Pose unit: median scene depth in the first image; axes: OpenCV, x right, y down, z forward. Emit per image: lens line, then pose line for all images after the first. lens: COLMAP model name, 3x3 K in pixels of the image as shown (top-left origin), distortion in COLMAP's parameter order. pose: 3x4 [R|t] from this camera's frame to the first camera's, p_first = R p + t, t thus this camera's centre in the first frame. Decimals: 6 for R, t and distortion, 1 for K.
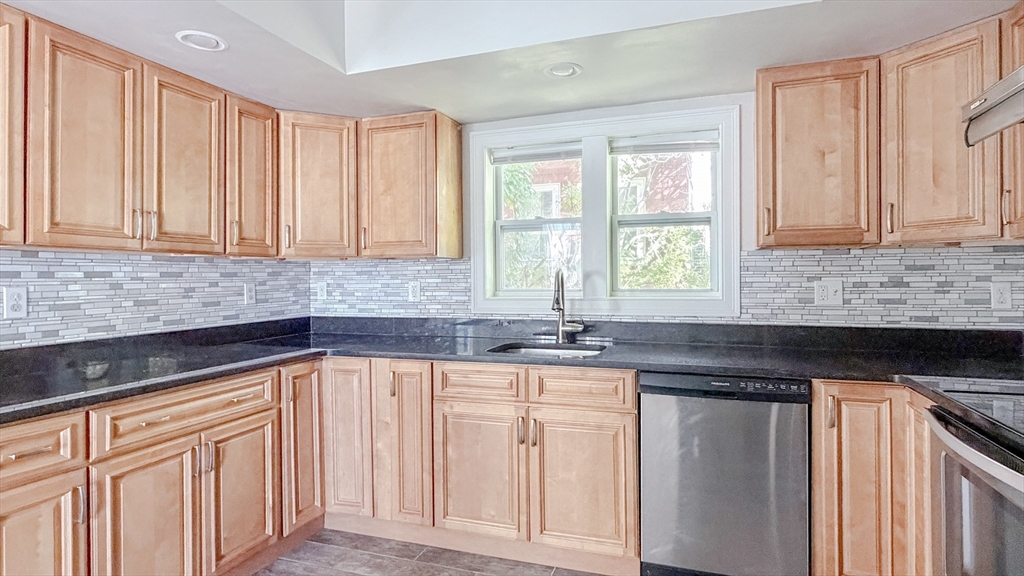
lens RADIAL K [[542.5, 0, 512.0], [0, 542.5, 278.9], [0, 0, 1]] dist [0.001200, -0.000208]
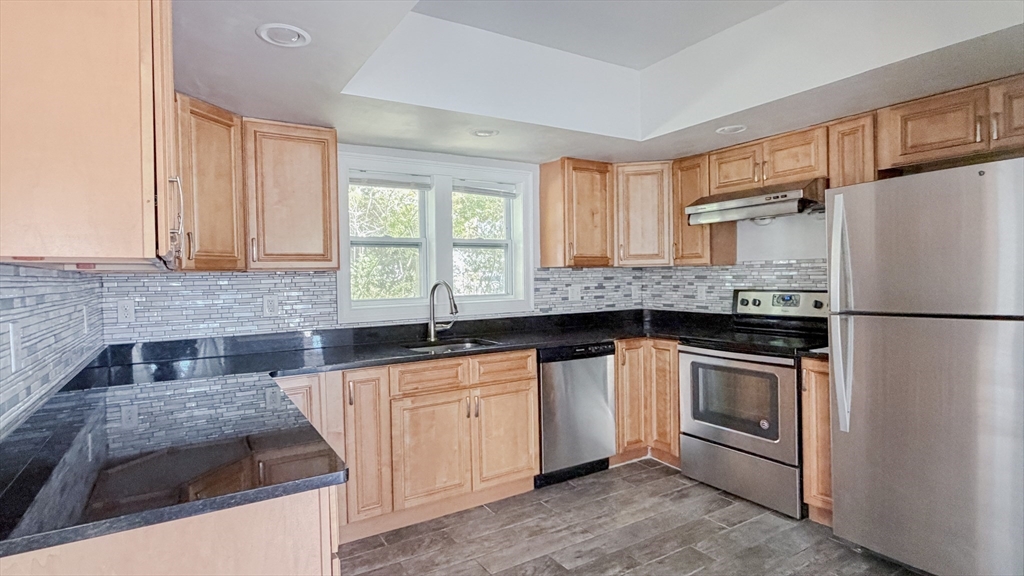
lens RADIAL K [[542.5, 0, 510.3], [0, 542.5, 288.9], [0, 0, 1]] dist [0.001200, -0.000208]
pose [[0.626108, -0.024065, 0.779365, -0.846249], [0.016800, 0.999708, 0.017373, -0.020718], [-0.779555, 0.002216, 0.626330, 0.104246]]
